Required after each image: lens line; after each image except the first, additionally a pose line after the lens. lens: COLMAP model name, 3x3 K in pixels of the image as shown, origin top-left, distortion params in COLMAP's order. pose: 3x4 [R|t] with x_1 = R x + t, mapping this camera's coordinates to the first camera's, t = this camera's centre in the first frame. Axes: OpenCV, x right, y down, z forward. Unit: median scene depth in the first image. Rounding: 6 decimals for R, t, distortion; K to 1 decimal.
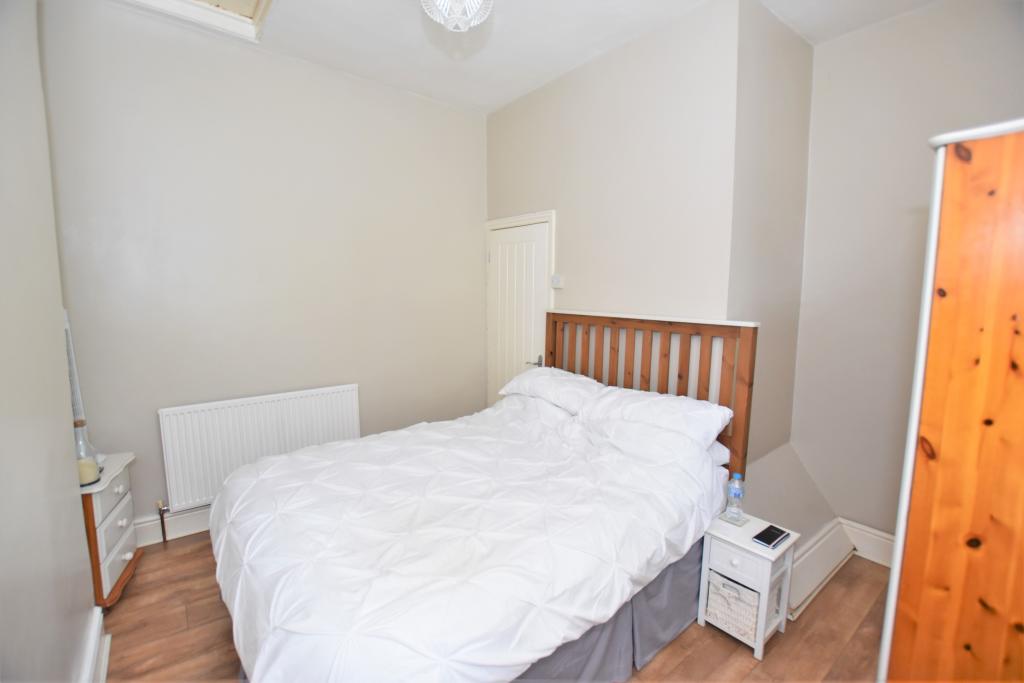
lens RADIAL K [[458.1, 0, 512.0], [0, 458.1, 341.5], [0, 0, 1]] dist [-0.013376, -0.000525]
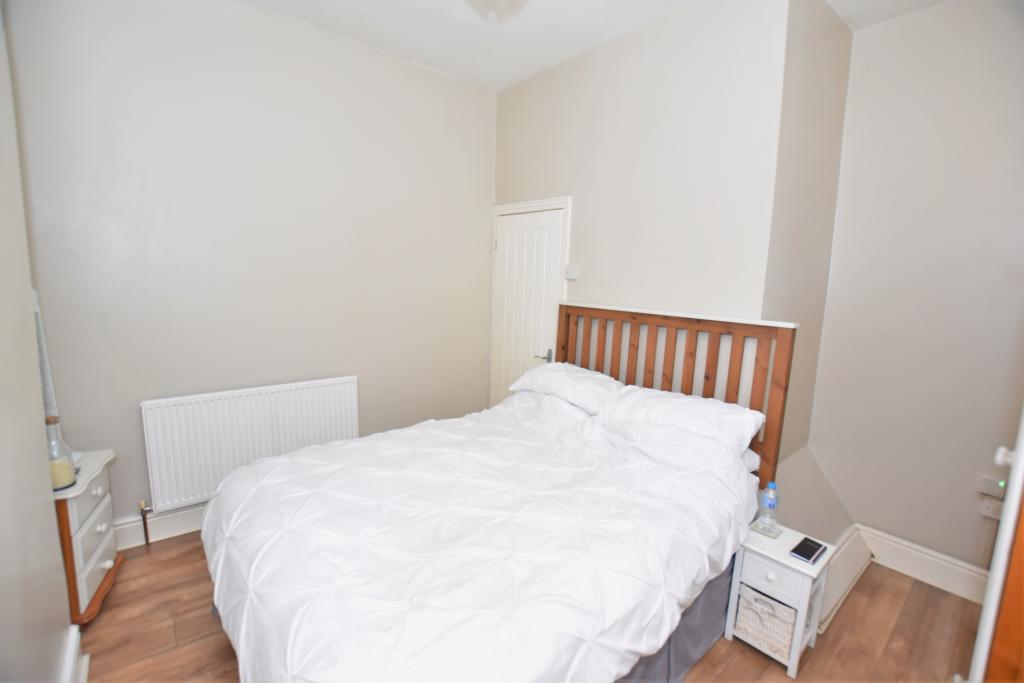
lens RADIAL K [[456.9, 0, 512.0], [0, 456.9, 341.5], [0, 0, 1]] dist [-0.015706, 0.000943]
pose [[0.999022, 0.022692, 0.037945, -0.086504], [-0.023750, 0.999335, 0.027658, -0.016671], [-0.037292, -0.028532, 0.998897, 0.084252]]
